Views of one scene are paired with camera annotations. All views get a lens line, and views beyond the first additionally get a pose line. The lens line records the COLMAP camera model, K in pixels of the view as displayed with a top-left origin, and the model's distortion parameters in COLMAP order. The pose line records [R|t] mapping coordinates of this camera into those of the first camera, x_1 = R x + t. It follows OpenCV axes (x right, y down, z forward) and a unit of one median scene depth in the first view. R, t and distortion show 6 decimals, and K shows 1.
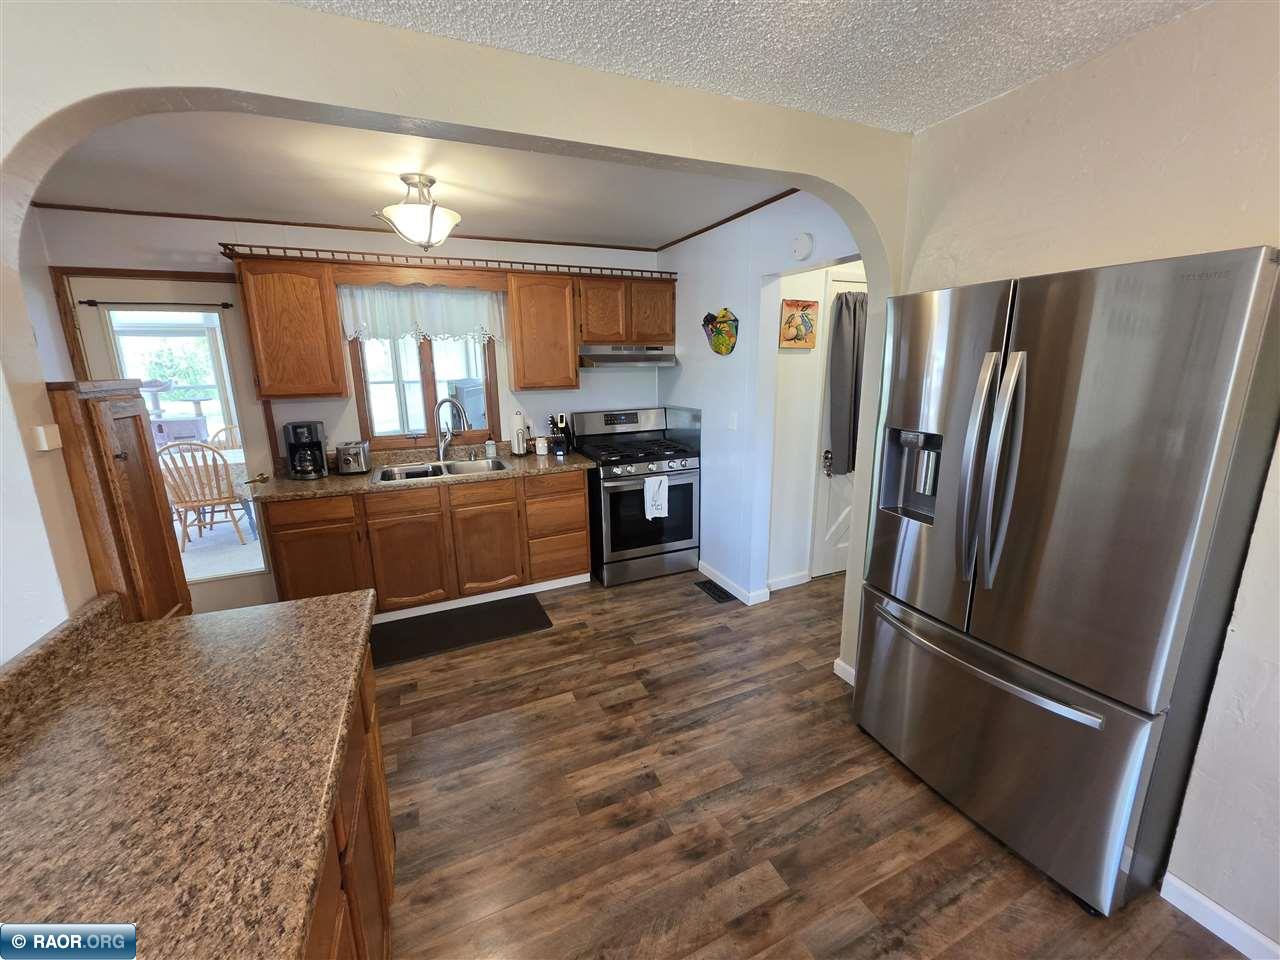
lens RADIAL K [[510.9, 0, 638.7], [0, 510.9, 476.9], [0, 0, 1]] dist [0.001225, -0.000719]
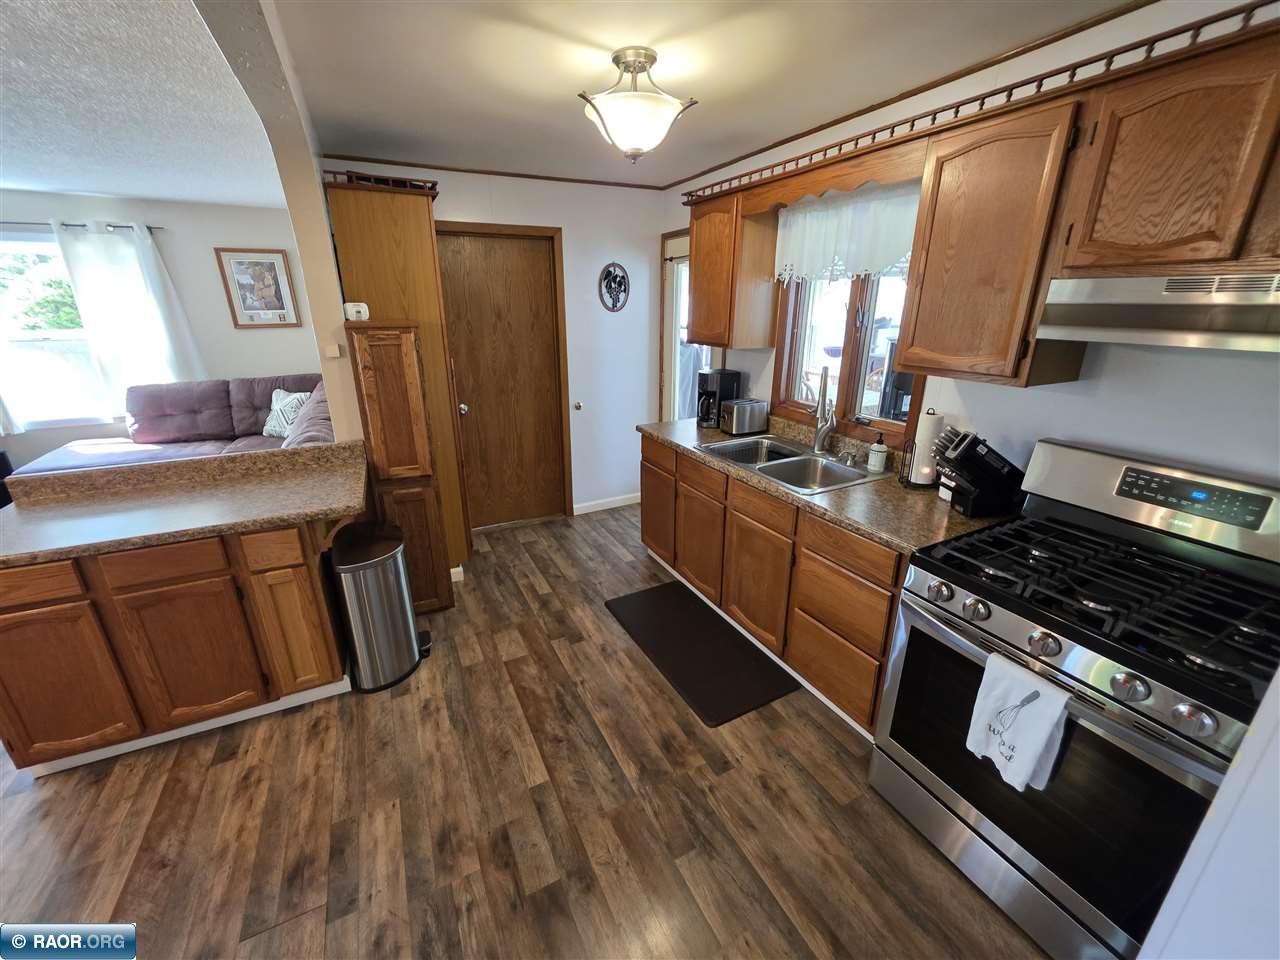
lens RADIAL K [[510.9, 0, 638.2], [0, 510.9, 475.4], [0, 0, 1]] dist [0.001225, -0.000719]
pose [[0.055067, 0.334287, -0.940861, 0.332188], [-0.221600, 0.922883, 0.314930, -0.192199], [0.973582, 0.191152, 0.124898, 0.749852]]
